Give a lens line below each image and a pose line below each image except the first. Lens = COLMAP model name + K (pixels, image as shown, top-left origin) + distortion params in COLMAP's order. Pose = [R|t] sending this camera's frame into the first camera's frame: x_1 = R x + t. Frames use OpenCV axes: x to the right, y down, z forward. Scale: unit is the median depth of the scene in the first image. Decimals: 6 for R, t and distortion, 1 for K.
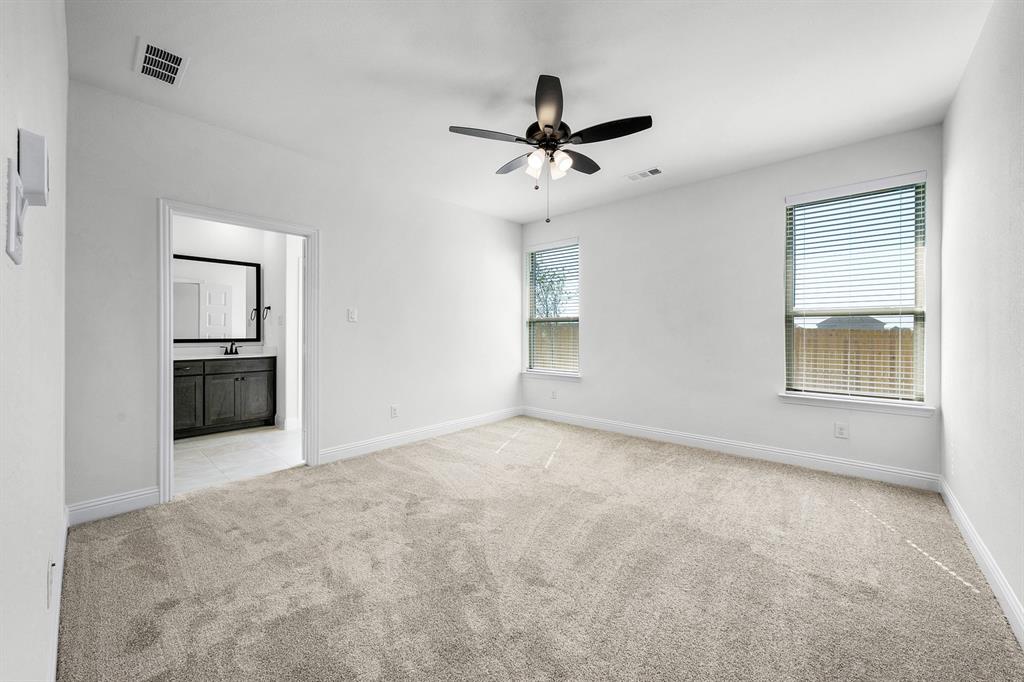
lens RADIAL K [[390.8, 0, 517.4], [0, 390.8, 332.0], [0, 0, 1]] dist [-0.002980, 0.000011]
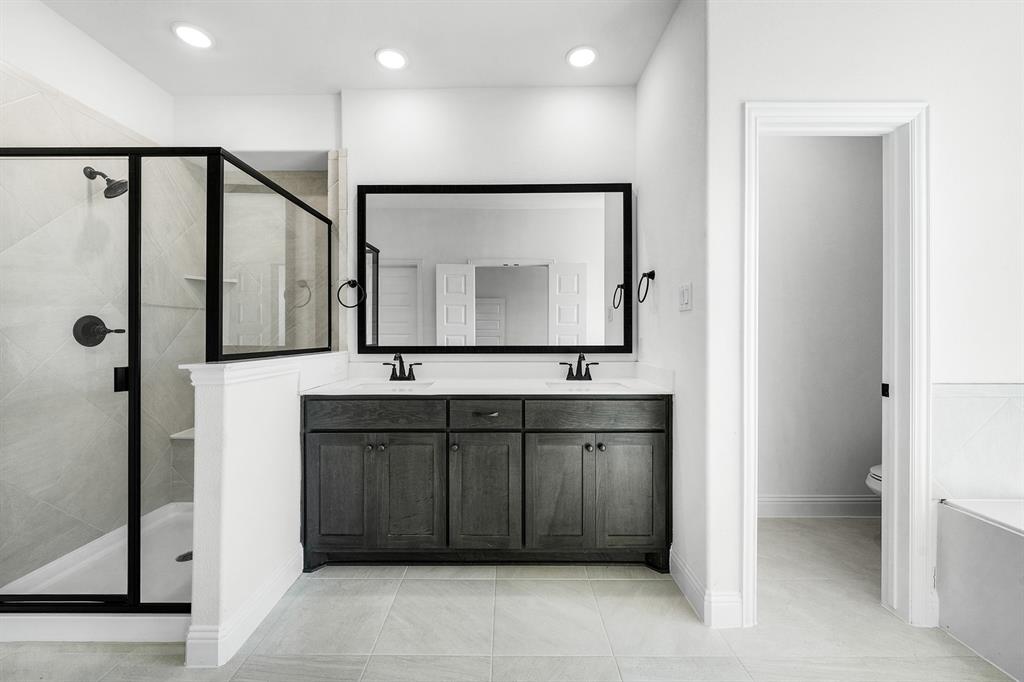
lens RADIAL K [[390.8, 0, 504.0], [0, 390.8, 332.6], [0, 0, 1]] dist [-0.002980, 0.000011]
pose [[0.655379, -0.002470, -0.755296, -0.456623], [0.001965, 0.999997, -0.001565, 0.001211], [0.755297, -0.000459, 0.655382, 0.652010]]
